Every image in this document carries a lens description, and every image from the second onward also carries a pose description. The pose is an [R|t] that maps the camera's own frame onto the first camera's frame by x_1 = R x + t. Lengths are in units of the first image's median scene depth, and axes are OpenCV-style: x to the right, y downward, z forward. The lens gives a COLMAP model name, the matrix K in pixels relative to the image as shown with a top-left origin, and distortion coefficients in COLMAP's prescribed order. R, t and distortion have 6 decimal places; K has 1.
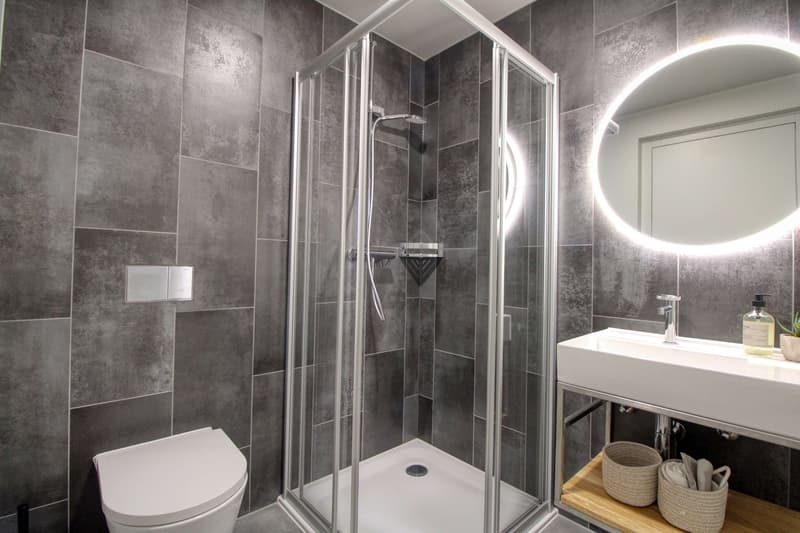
lens RADIAL K [[372.0, 0, 404.0], [0, 372.0, 261.7], [0, 0, 1]] dist [0.001834, -0.013494]
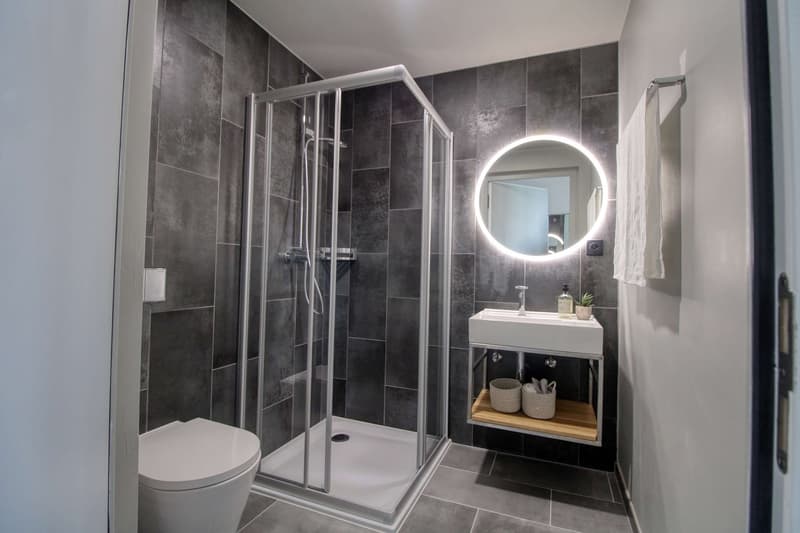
lens RADIAL K [[372.0, 0, 404.0], [0, 372.0, 261.7], [0, 0, 1]] dist [0.001834, -0.013494]
pose [[0.903733, 0.007133, 0.428037, -0.390358], [-0.007737, 0.999970, -0.000330, -0.011149], [-0.428027, -0.003013, 0.903761, -0.223422]]
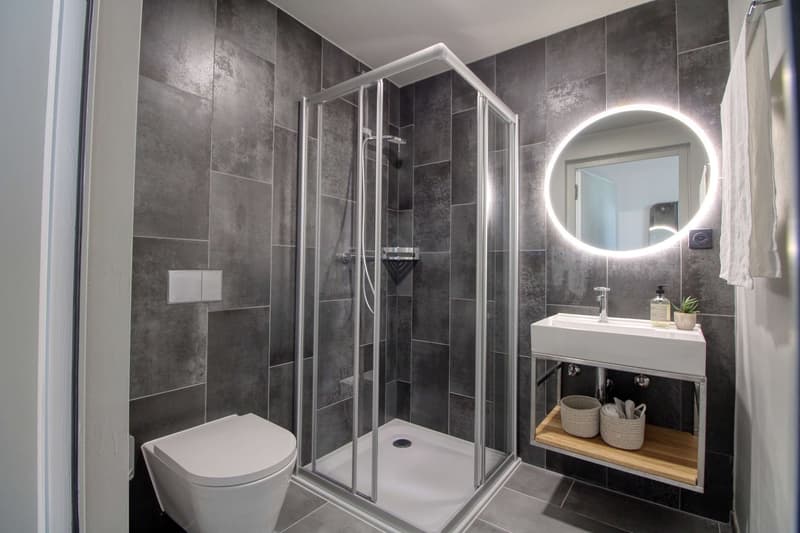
lens RADIAL K [[372.0, 0, 404.0], [0, 372.0, 261.7], [0, 0, 1]] dist [0.001834, -0.013494]
pose [[0.982013, -0.006724, 0.188691, -0.229919], [0.006881, 0.999976, -0.000176, -0.008263], [-0.188685, 0.001471, 0.982036, -0.187081]]
